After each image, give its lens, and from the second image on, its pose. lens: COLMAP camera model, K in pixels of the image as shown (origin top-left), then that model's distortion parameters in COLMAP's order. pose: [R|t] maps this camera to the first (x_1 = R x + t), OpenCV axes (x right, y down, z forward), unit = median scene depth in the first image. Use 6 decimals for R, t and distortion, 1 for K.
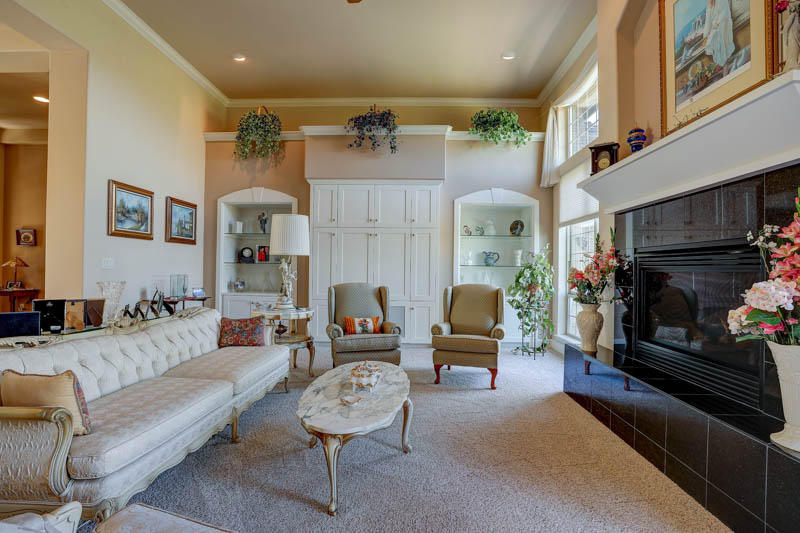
lens RADIAL K [[390.2, 0, 418.6], [0, 390.2, 272.5], [0, 0, 1]] dist [-0.035953, 0.004453]
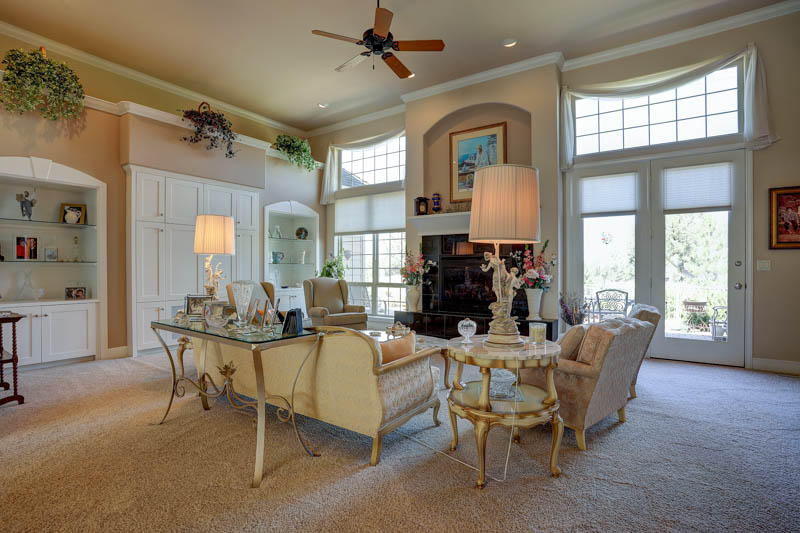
lens RADIAL K [[410.5, 0, 400.2], [0, 410.5, 262.6], [0, 0, 1]] dist [-0.038672, 0.007412]
pose [[0.550236, -0.000523, 0.835009, -0.712034], [0.012396, 0.999895, -0.007542, -0.008017], [-0.834917, 0.014501, 0.550184, 0.012347]]
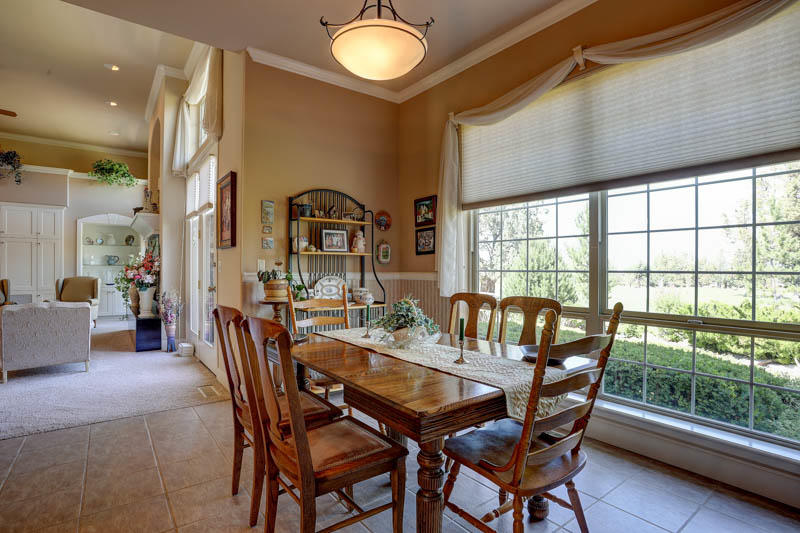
lens RADIAL K [[410.5, 0, 421.2], [0, 410.5, 274.8], [0, 0, 1]] dist [-0.038672, 0.007412]
pose [[0.779237, -0.019385, 0.626429, 0.157210], [0.011337, 0.999794, 0.016835, 0.006540], [-0.626627, -0.006017, 0.779296, -0.976095]]
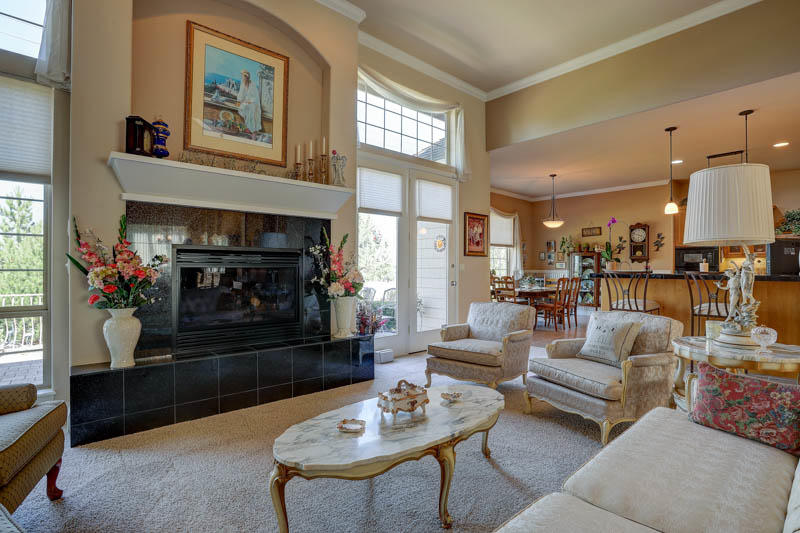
lens RADIAL K [[390.2, 0, 403.6], [0, 390.2, 269.2], [0, 0, 1]] dist [-0.035953, 0.004453]
pose [[-0.671623, -0.009066, 0.740837, -0.325872], [-0.001076, 0.999936, 0.011261, -0.006125], [-0.740892, 0.006766, -0.671590, 0.683760]]
